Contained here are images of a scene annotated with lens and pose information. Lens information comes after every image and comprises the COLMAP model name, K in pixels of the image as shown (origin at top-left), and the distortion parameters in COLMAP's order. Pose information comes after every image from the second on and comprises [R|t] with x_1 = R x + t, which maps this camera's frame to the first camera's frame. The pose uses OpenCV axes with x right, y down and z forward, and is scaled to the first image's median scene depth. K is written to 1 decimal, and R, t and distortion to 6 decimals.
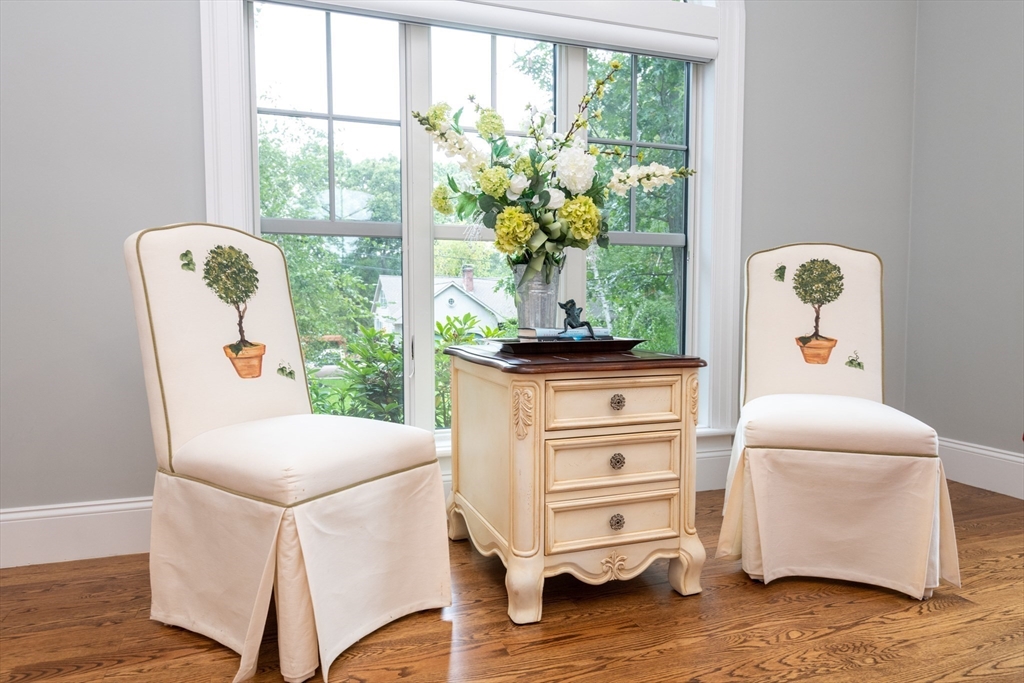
lens RADIAL K [[683.8, 0, 512.0], [0, 683.8, 341.5], [0, 0, 1]] dist [-0.002266, -0.000276]
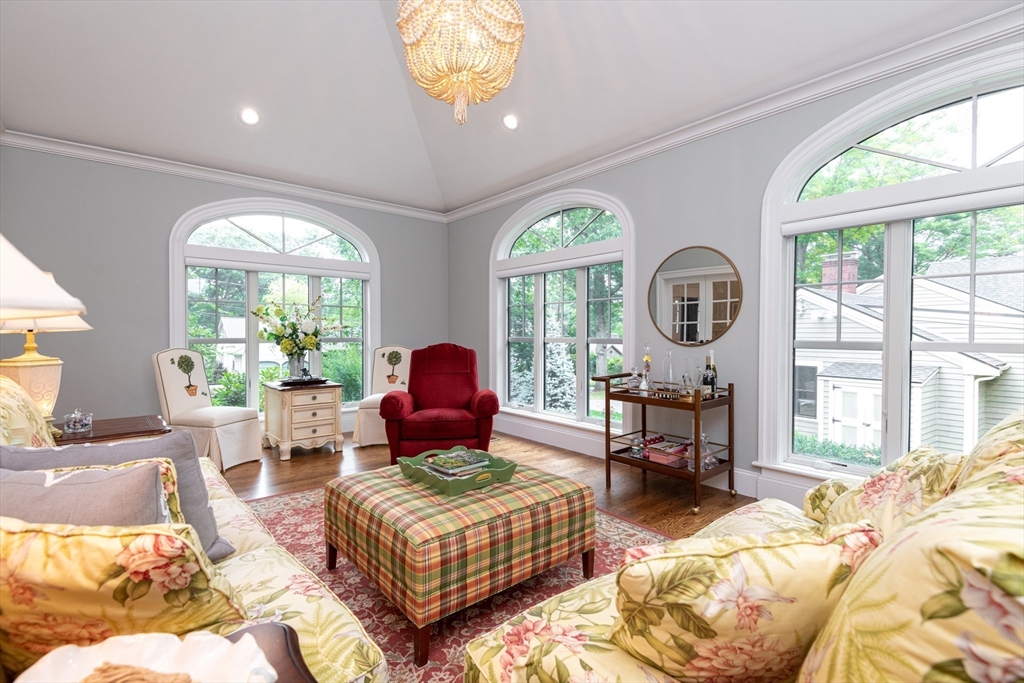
lens RADIAL K [[464.5, 0, 512.0], [0, 464.5, 341.5], [0, 0, 1]] dist [0.003312, -0.000652]
pose [[0.933670, -0.006995, 0.358067, 0.214246], [0.026414, 0.998431, -0.049369, -0.050470], [-0.357160, 0.055552, 0.932390, -1.434949]]
